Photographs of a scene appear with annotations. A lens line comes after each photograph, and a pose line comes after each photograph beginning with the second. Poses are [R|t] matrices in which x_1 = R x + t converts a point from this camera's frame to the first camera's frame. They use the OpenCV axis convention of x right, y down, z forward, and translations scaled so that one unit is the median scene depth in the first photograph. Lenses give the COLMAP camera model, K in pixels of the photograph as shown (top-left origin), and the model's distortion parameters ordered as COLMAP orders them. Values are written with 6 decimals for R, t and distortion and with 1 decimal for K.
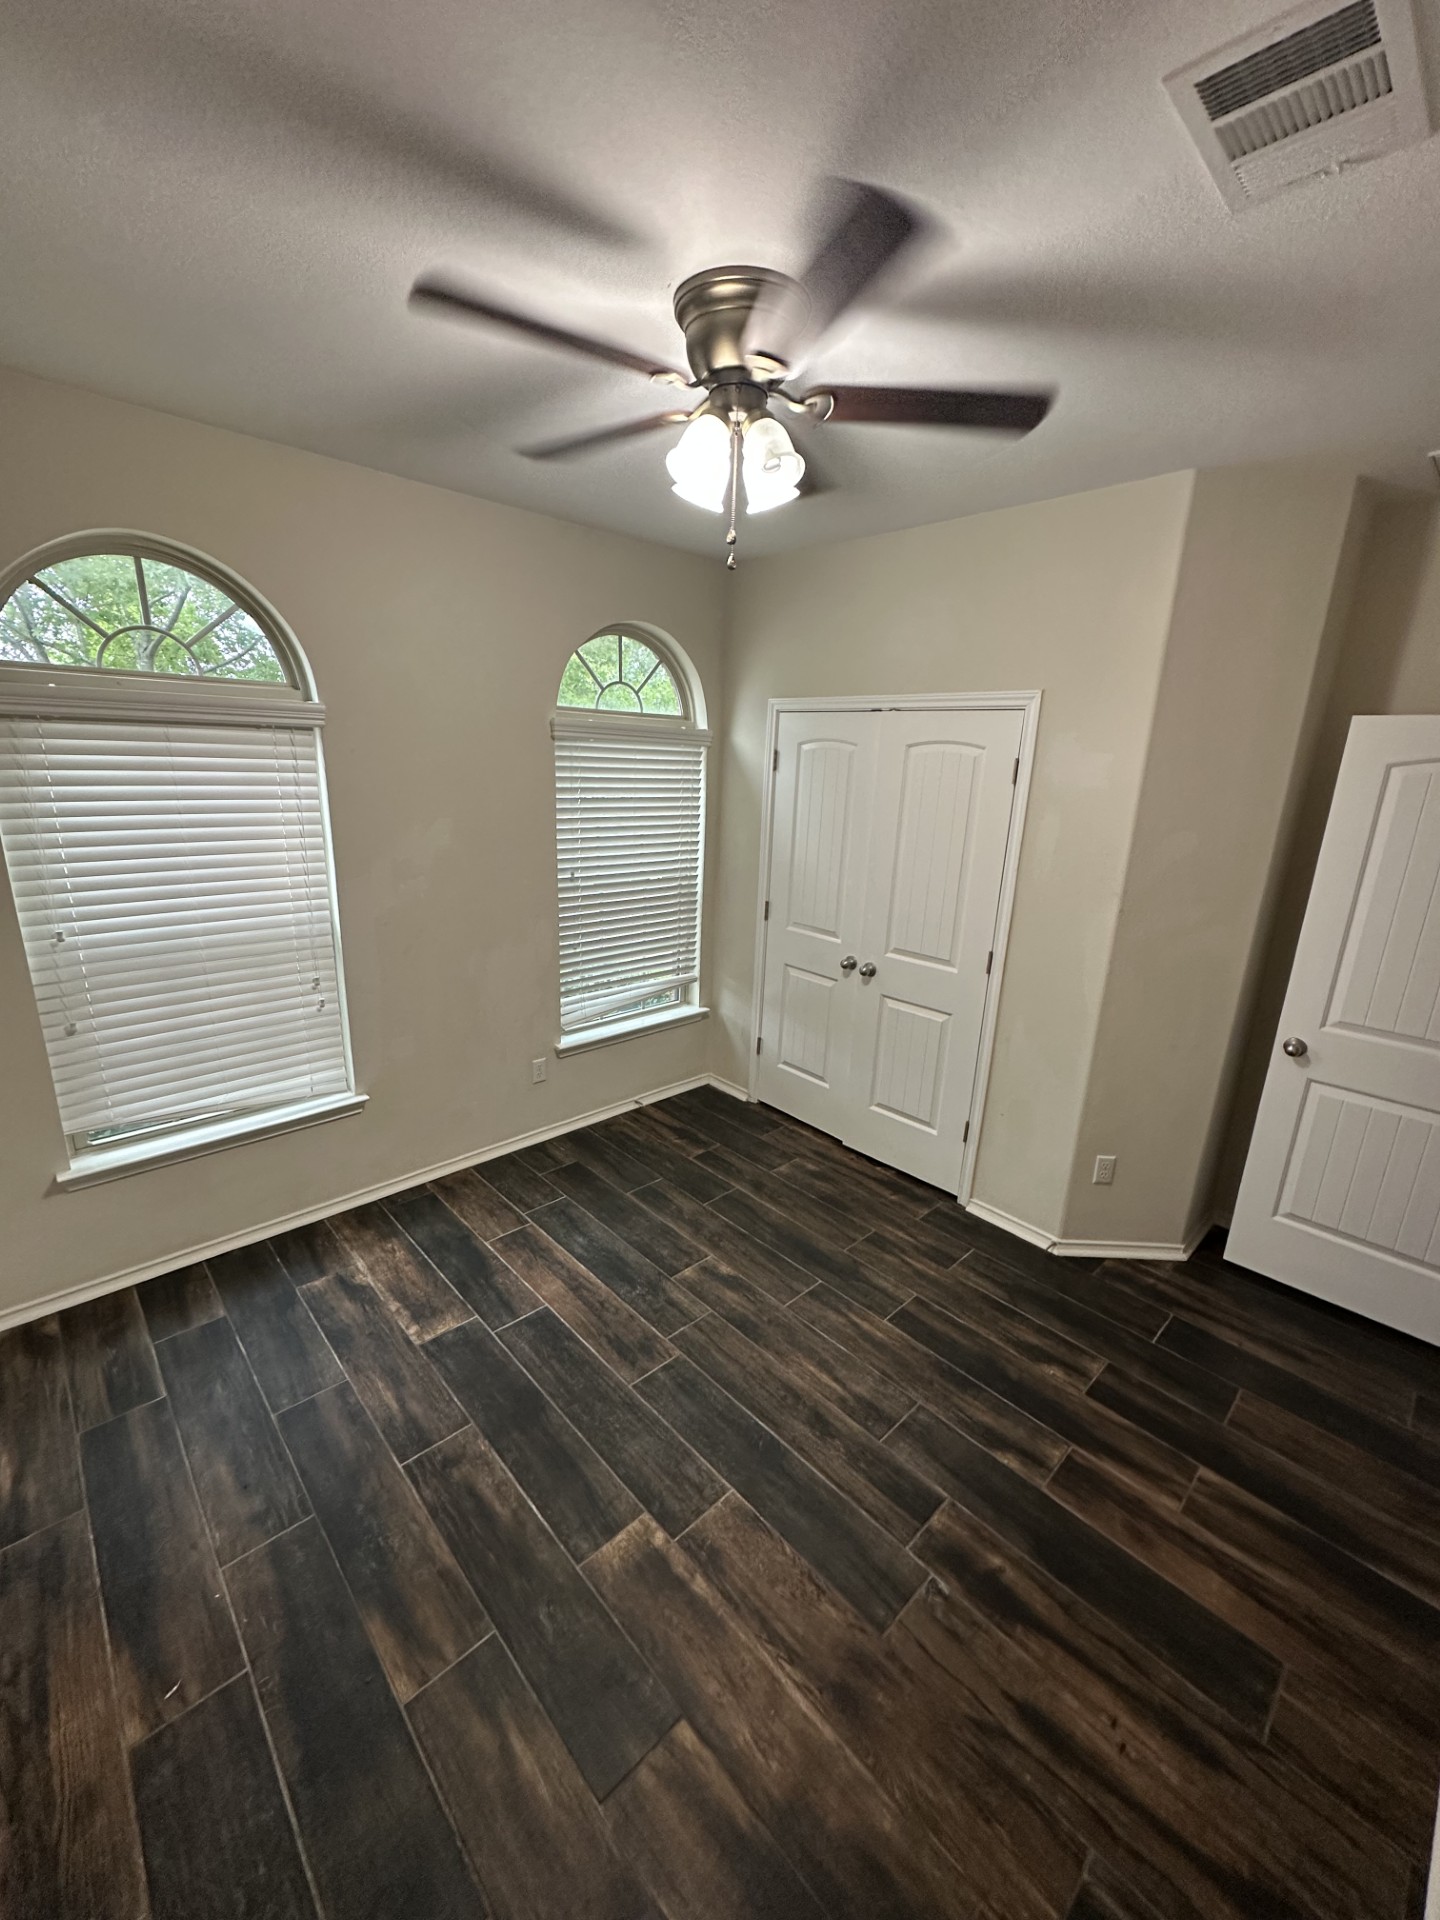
lens RADIAL K [[779.0, 0, 723.7], [0, 779.0, 971.4], [0, 0, 1]] dist [0.002573, 0.000414]
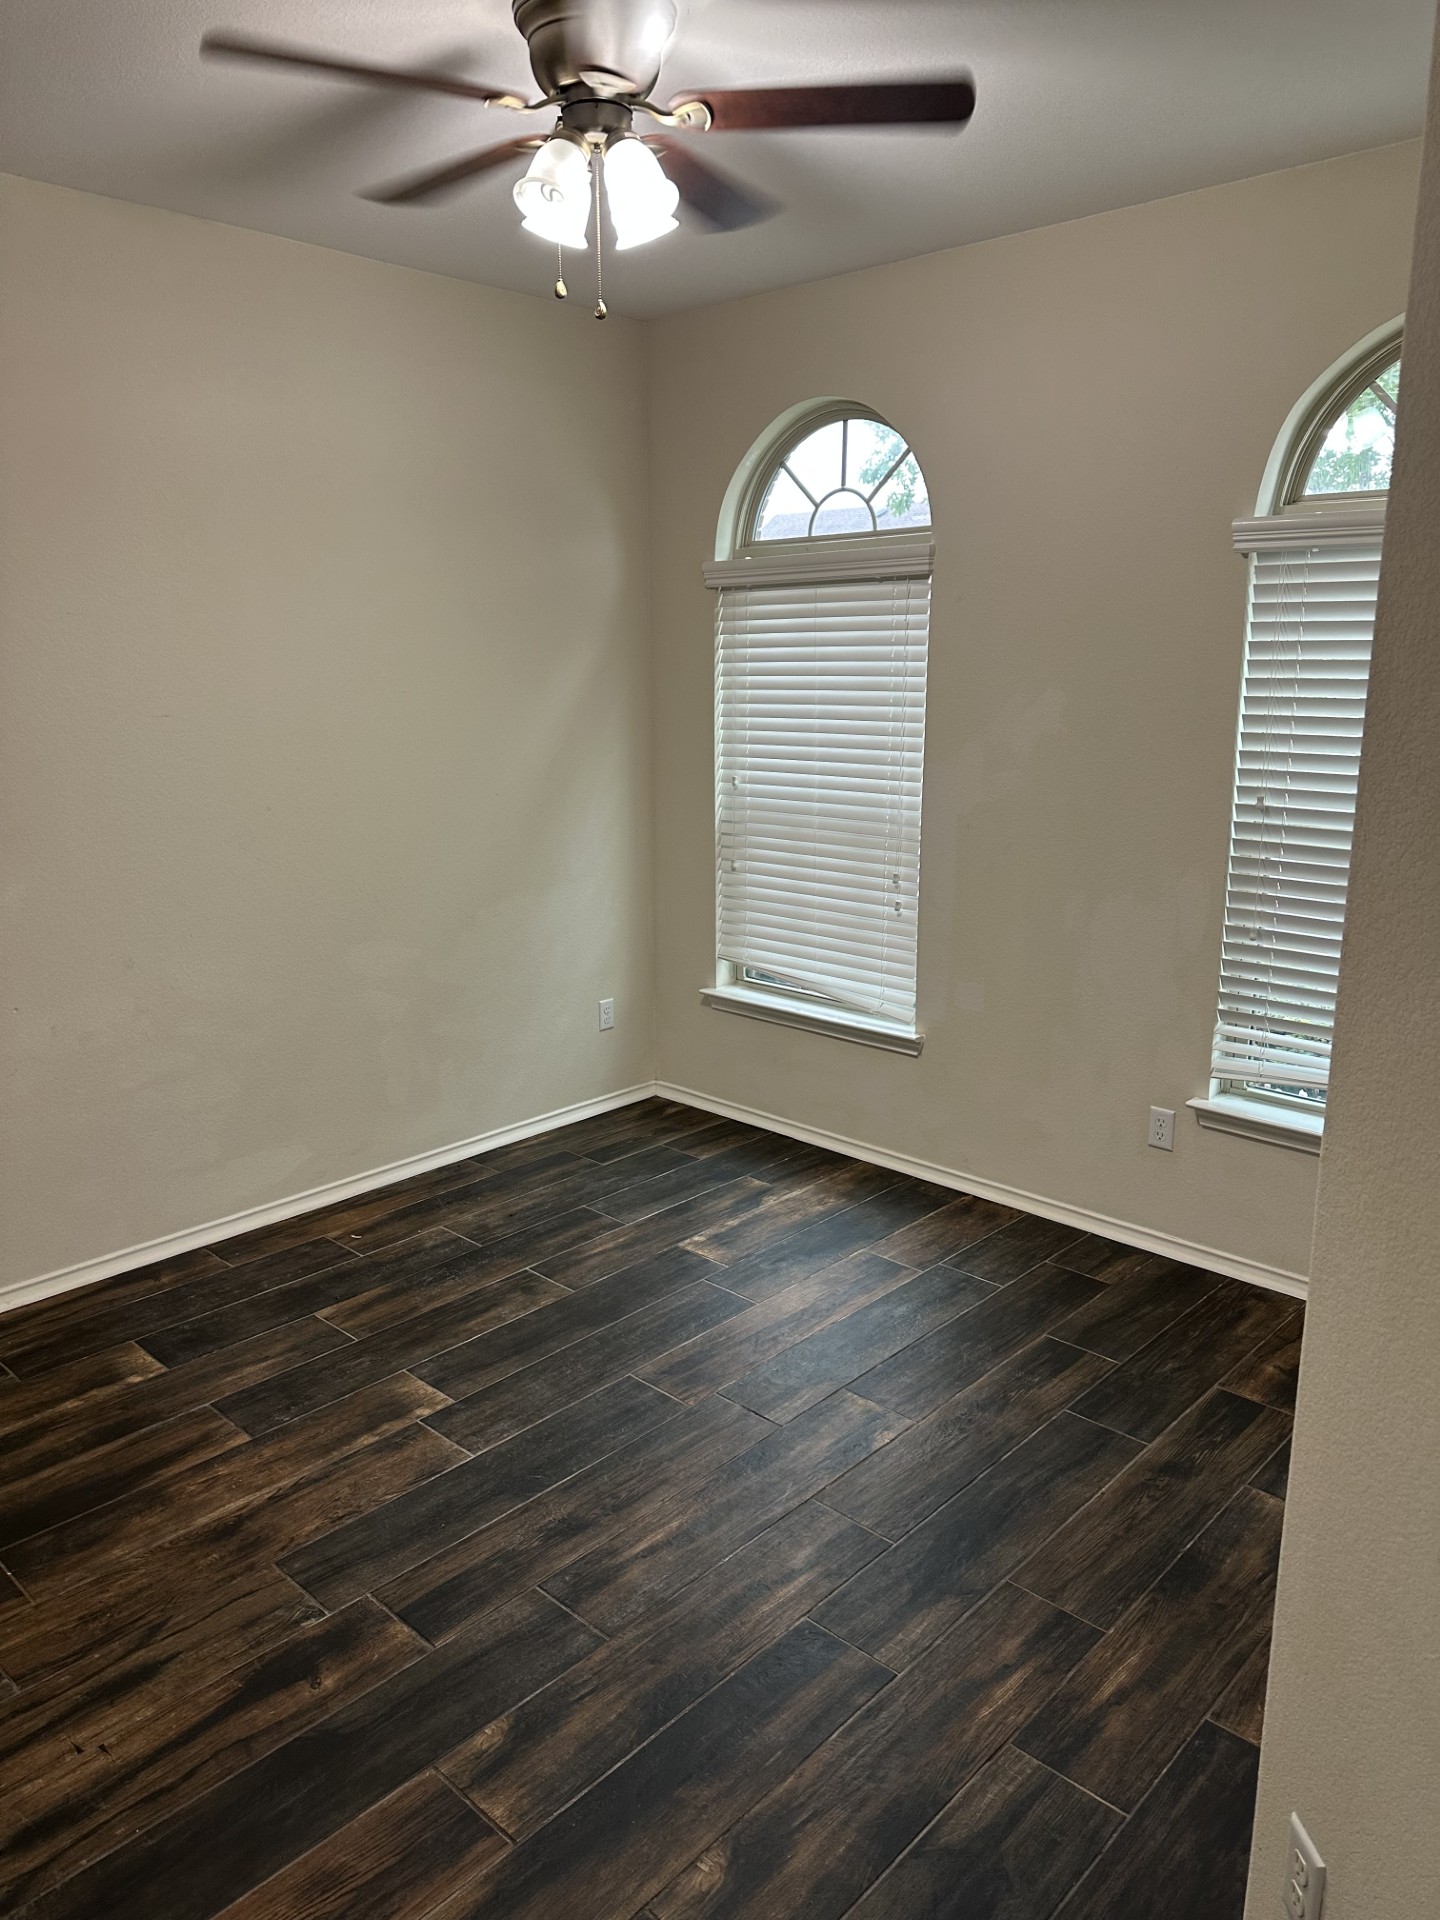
lens RADIAL K [[1335.5, 0, 720.0], [0, 1335.5, 960.0], [0, 0, 1]] dist [-0.003574, -0.003615]
pose [[0.059594, 0.191061, -0.979768, 1.307522], [-0.268037, 0.948529, 0.168666, -0.140360], [0.961564, 0.252563, 0.107738, 0.965586]]
